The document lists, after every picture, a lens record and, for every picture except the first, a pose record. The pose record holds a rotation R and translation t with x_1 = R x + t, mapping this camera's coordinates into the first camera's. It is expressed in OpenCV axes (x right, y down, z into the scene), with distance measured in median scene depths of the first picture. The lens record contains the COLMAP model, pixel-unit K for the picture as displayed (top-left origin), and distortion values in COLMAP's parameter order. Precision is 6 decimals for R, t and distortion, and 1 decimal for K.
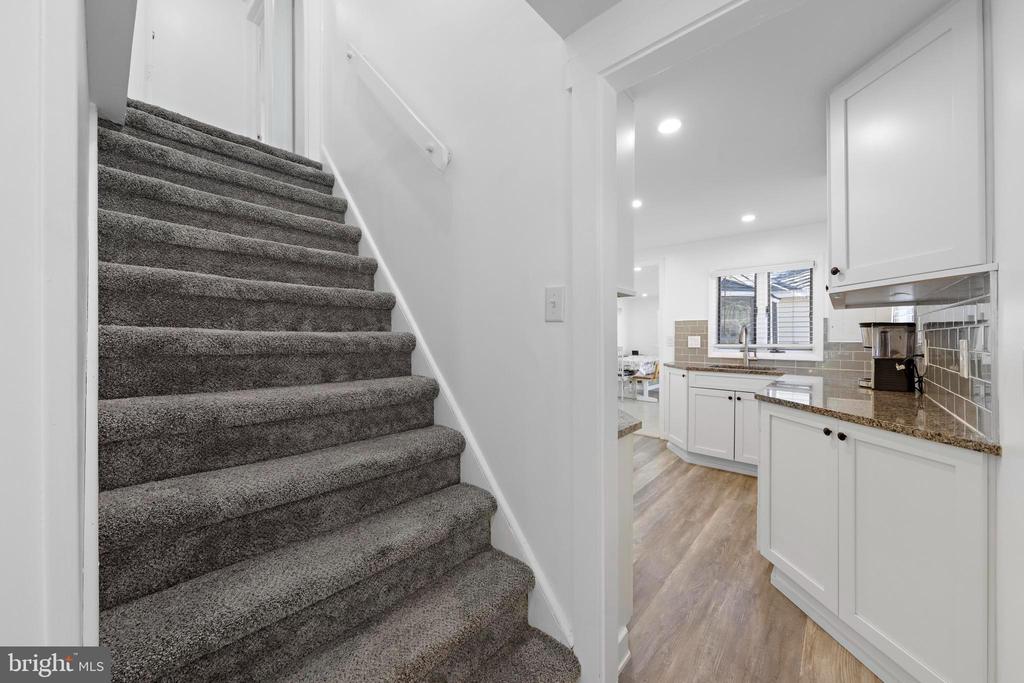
lens RADIAL K [[370.5, 0, 511.1], [0, 370.5, 340.0], [0, 0, 1]] dist [0.003153, 0.000055]
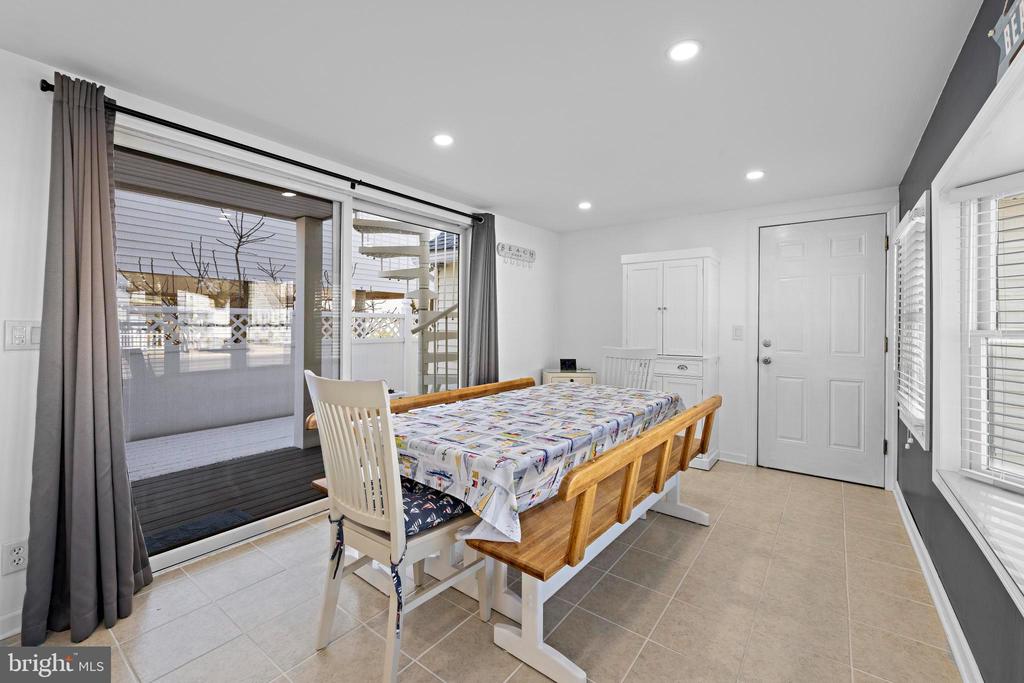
lens RADIAL K [[424.2, 0, 509.8], [0, 424.2, 326.6], [0, 0, 1]] dist [-0.003323, -0.000106]
pose [[0.996635, -0.000928, 0.081963, 0.625627], [0.000867, 0.999999, 0.000774, -0.008435], [-0.081964, -0.000700, 0.996635, 1.475310]]
